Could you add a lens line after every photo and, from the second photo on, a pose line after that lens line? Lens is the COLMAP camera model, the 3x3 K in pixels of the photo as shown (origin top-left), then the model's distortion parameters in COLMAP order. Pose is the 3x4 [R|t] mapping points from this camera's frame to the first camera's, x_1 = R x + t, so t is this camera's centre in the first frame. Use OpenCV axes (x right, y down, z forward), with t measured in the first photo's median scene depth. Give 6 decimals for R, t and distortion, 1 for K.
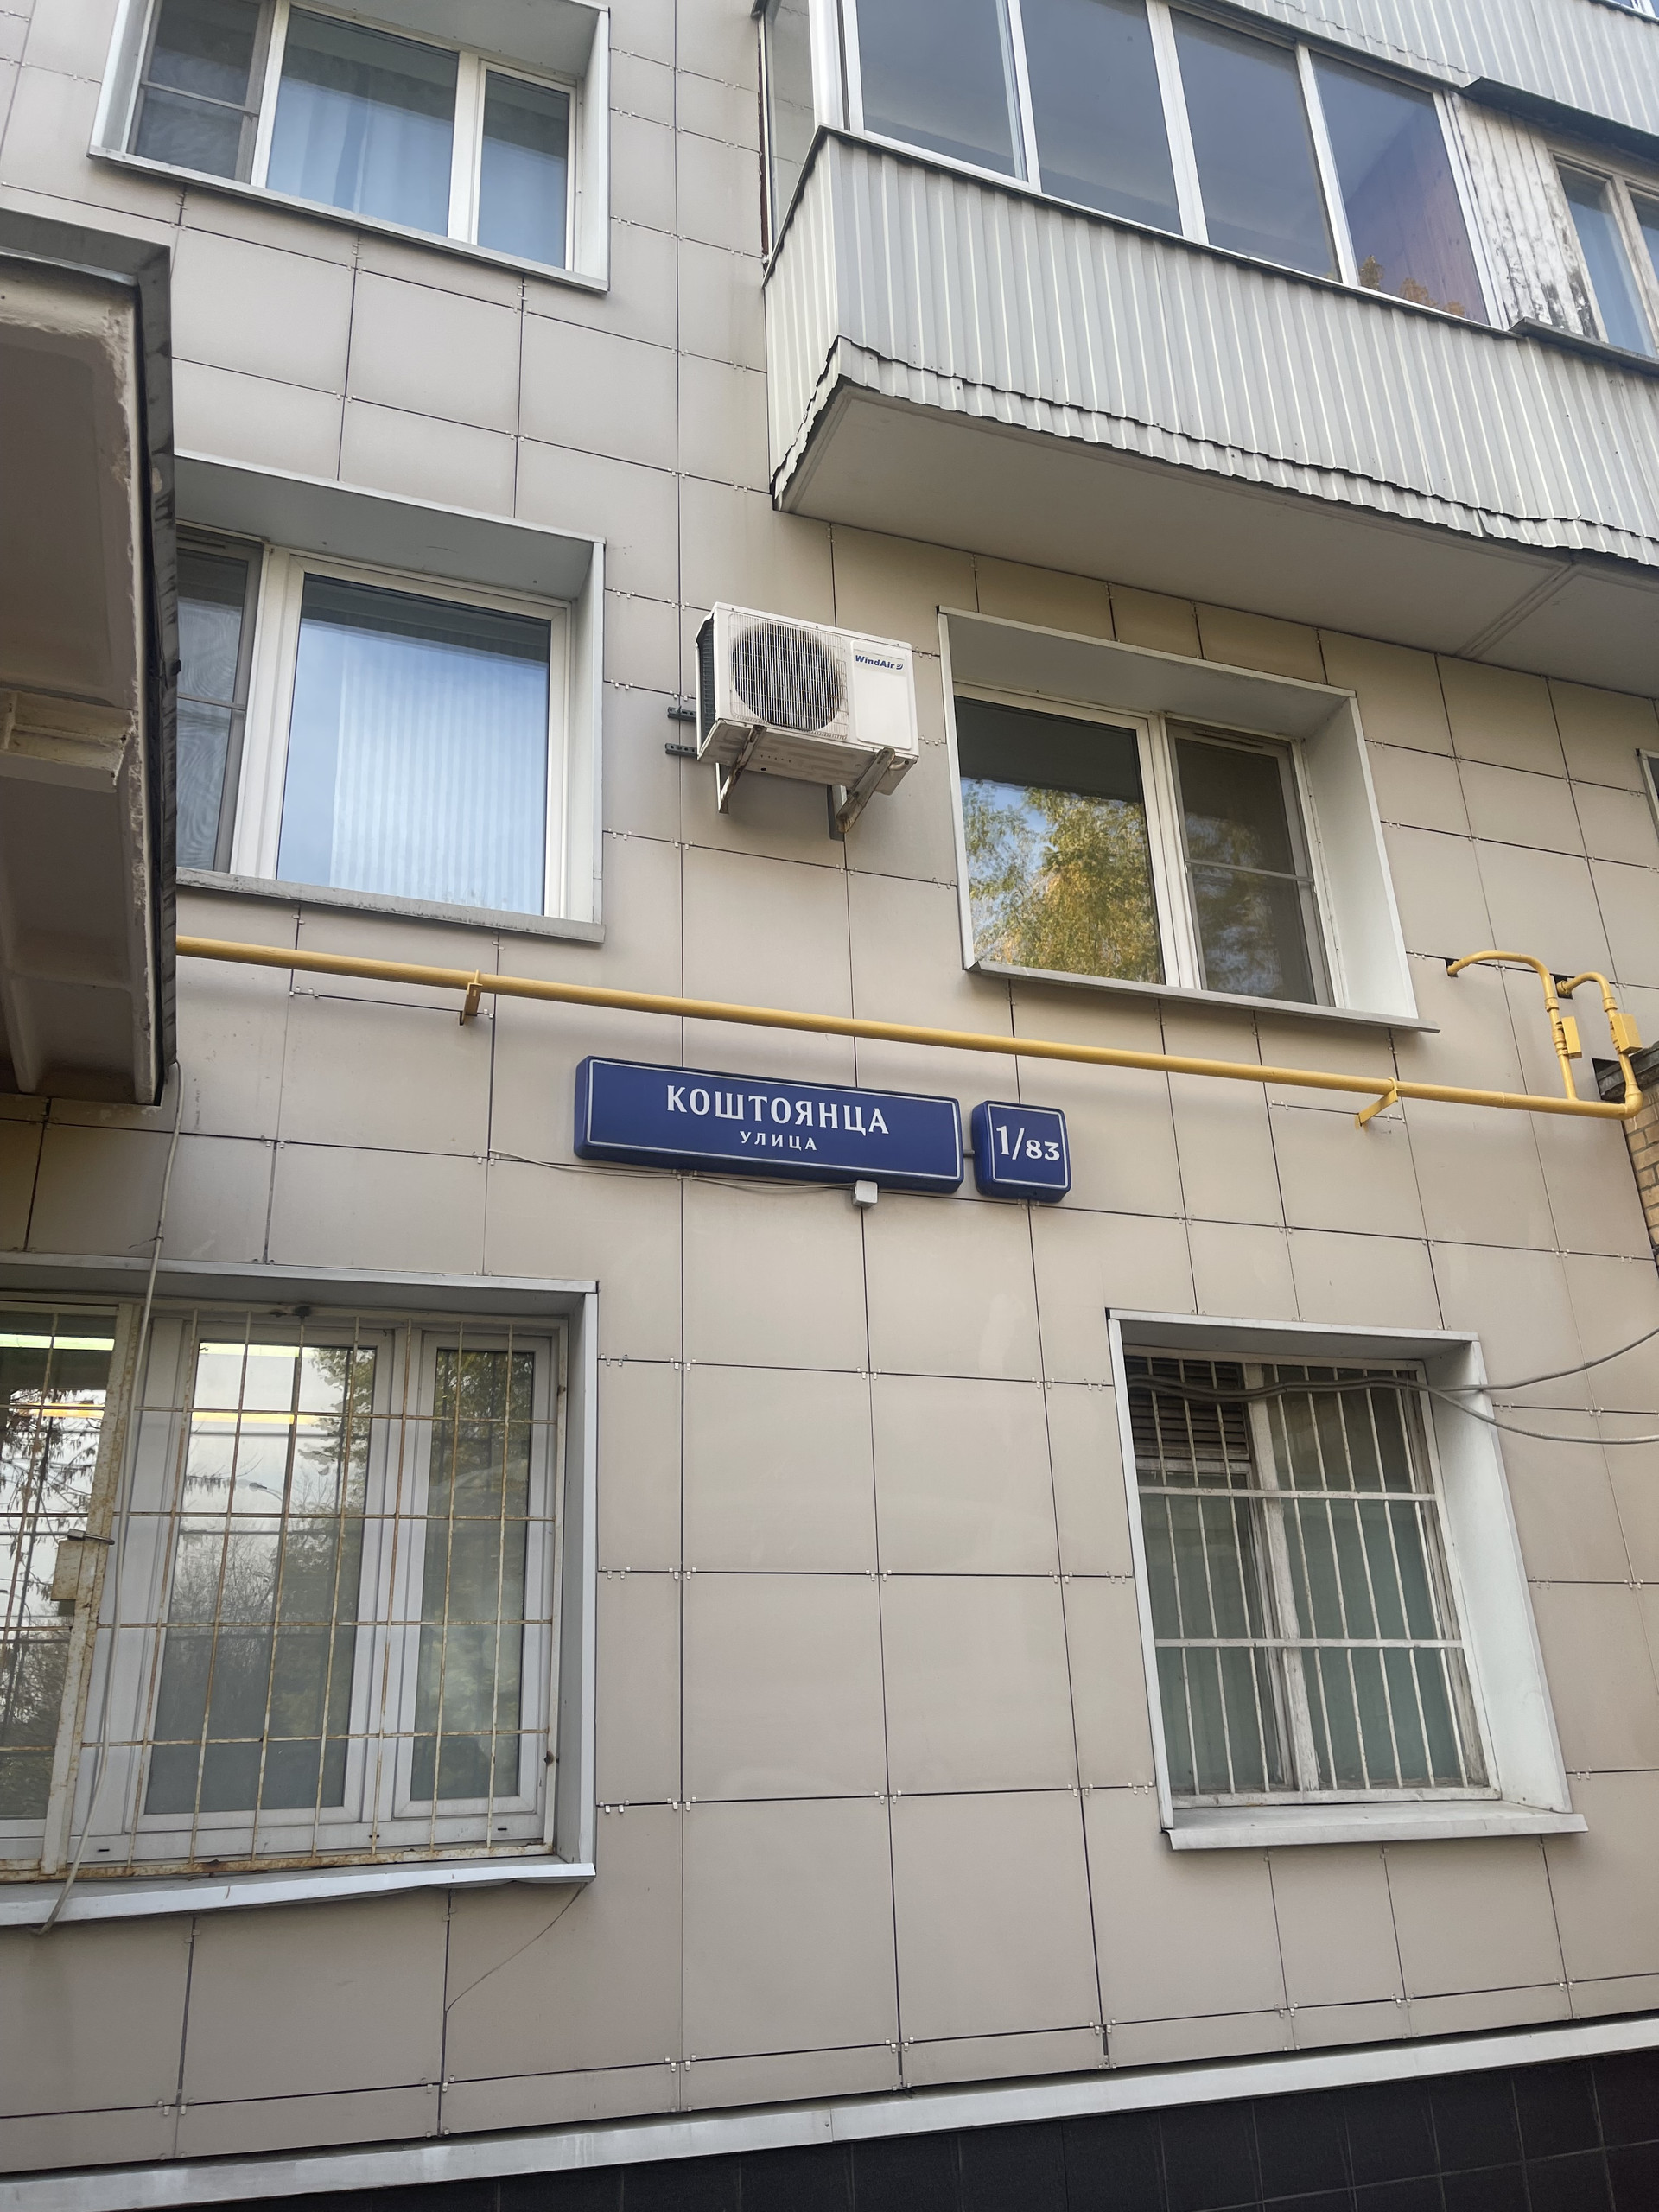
lens RADIAL K [[1674.1, 0, 828.1], [0, 1674.1, 1109.3], [0, 0, 1]] dist [0.014700, 0.003646]
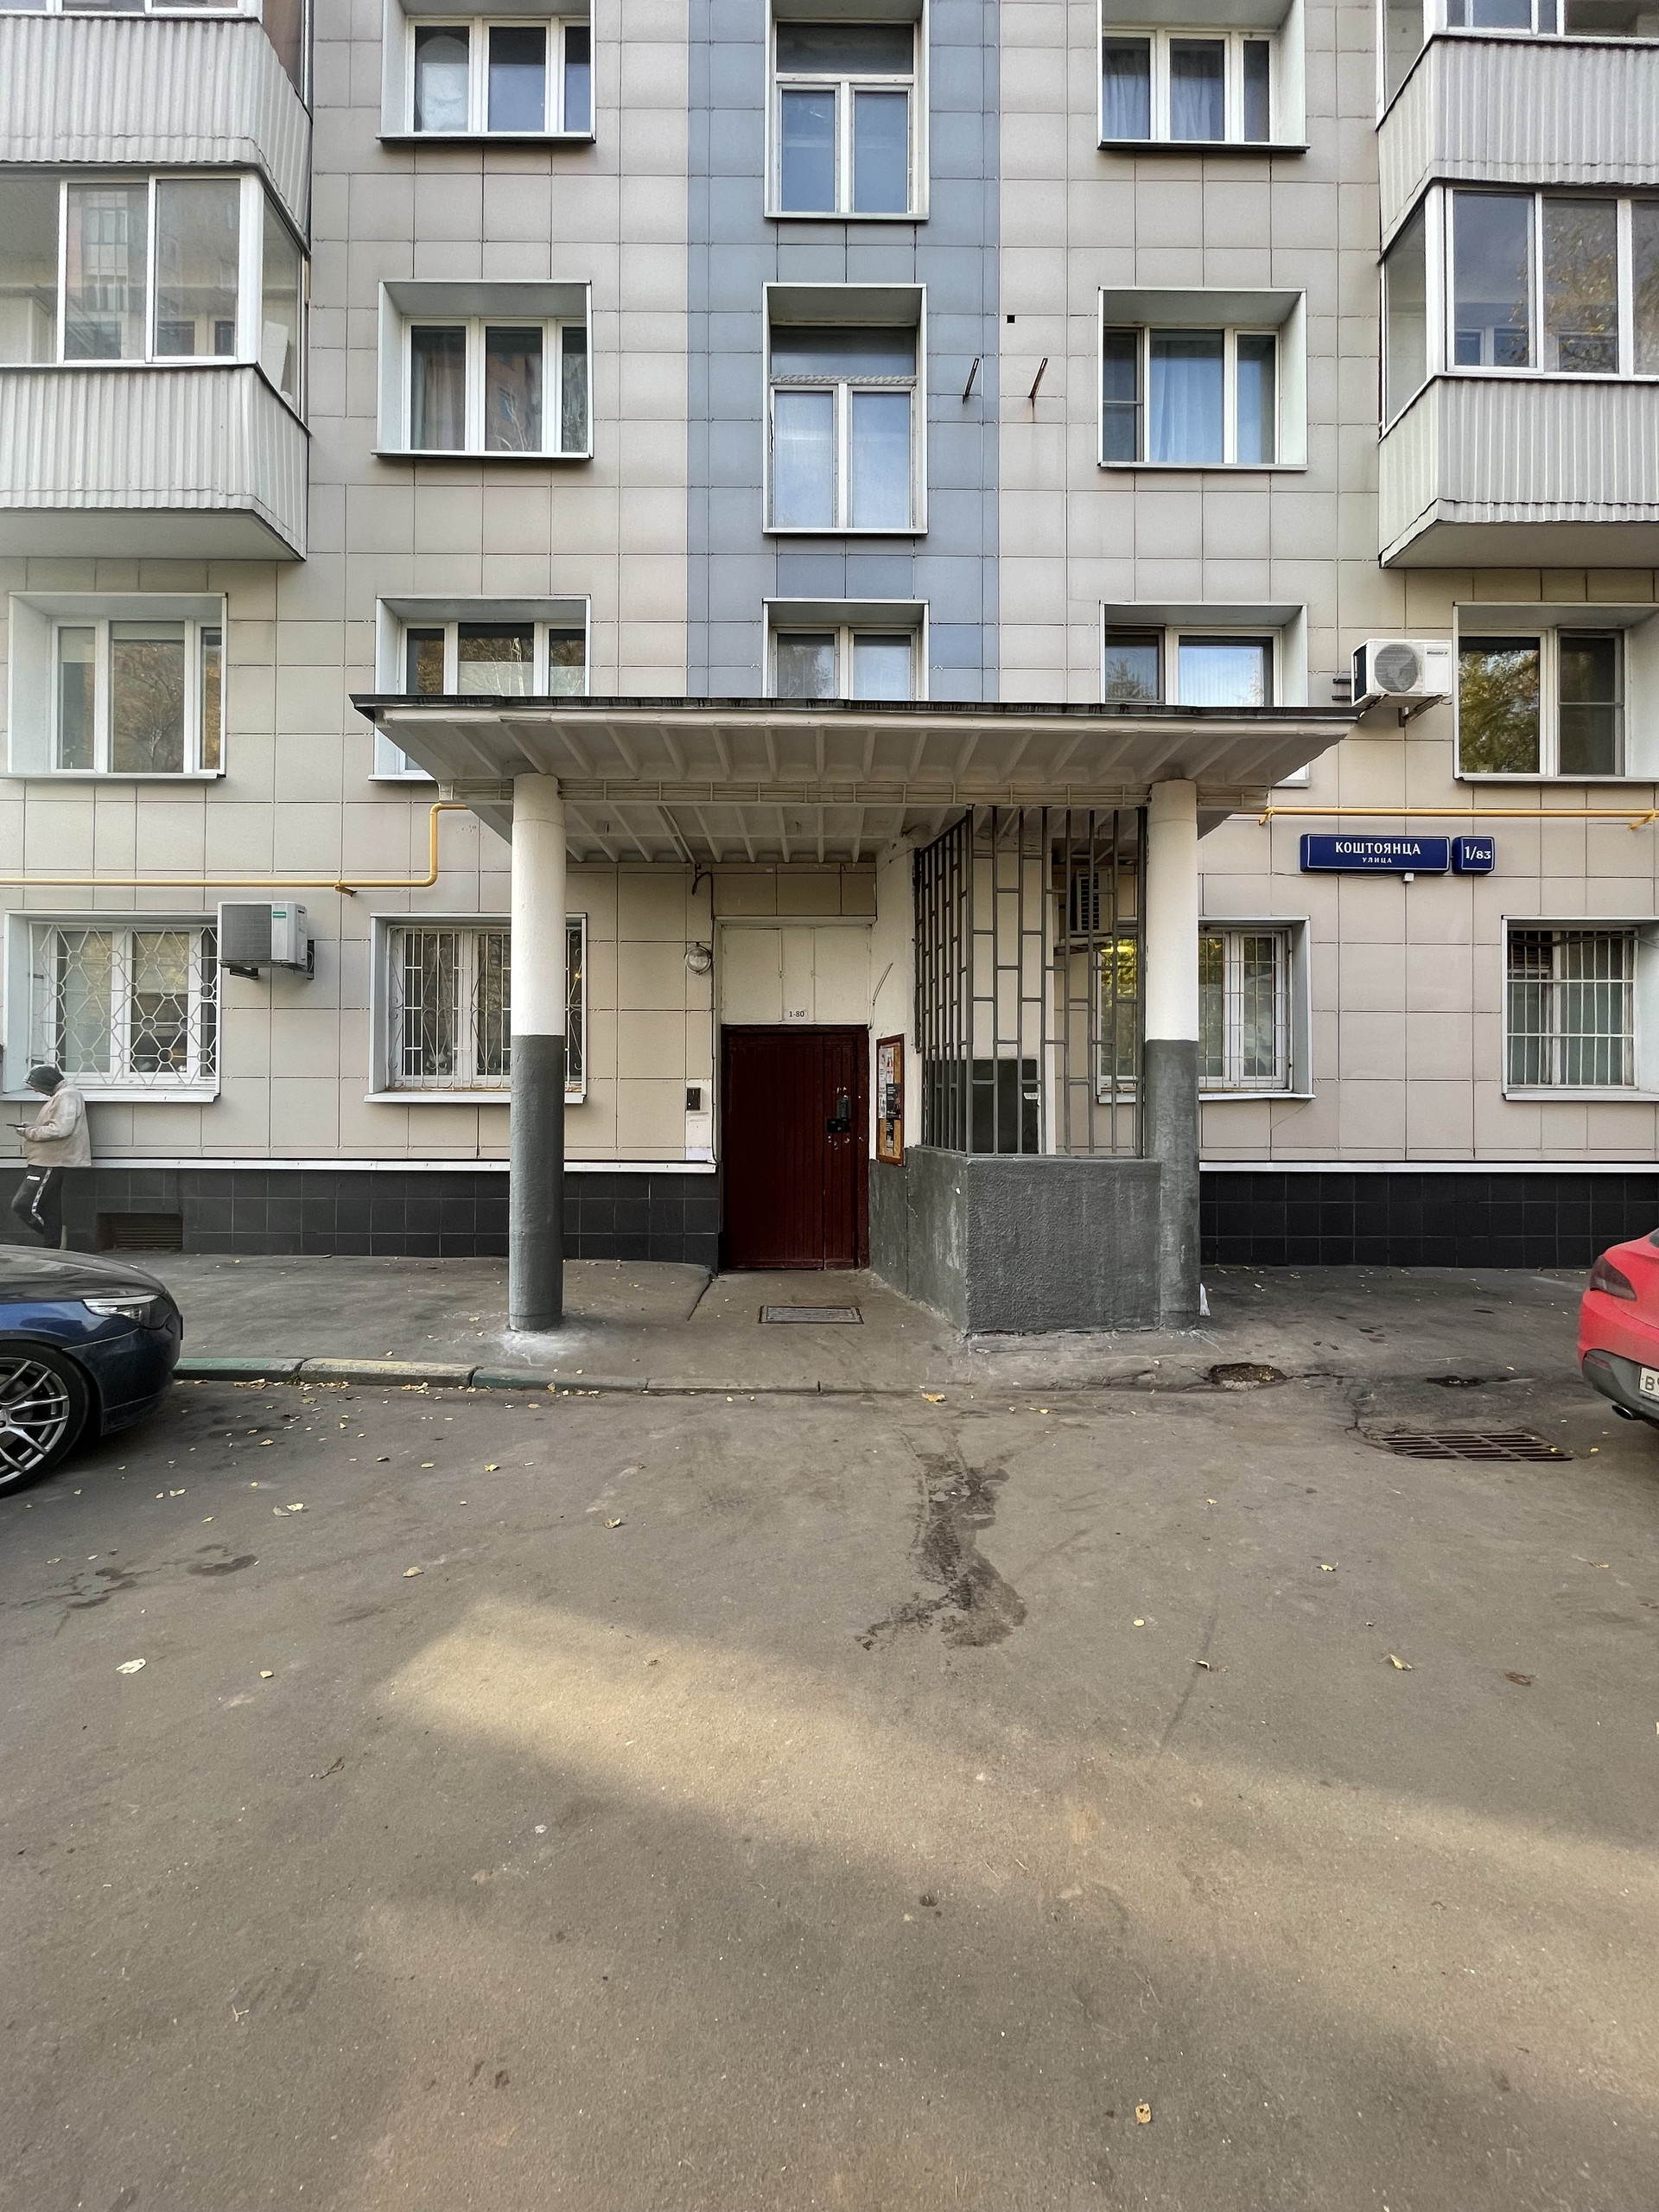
lens RADIAL K [[887.7, 0, 825.3], [0, 887.7, 1093.8], [0, 0, 1]] dist [-0.003018, 0.000861]
pose [[0.942845, 0.039352, -0.330901, -0.371089], [0.090104, 0.925907, 0.366849, -0.232162], [0.320820, -0.375697, 0.869440, -0.679581]]
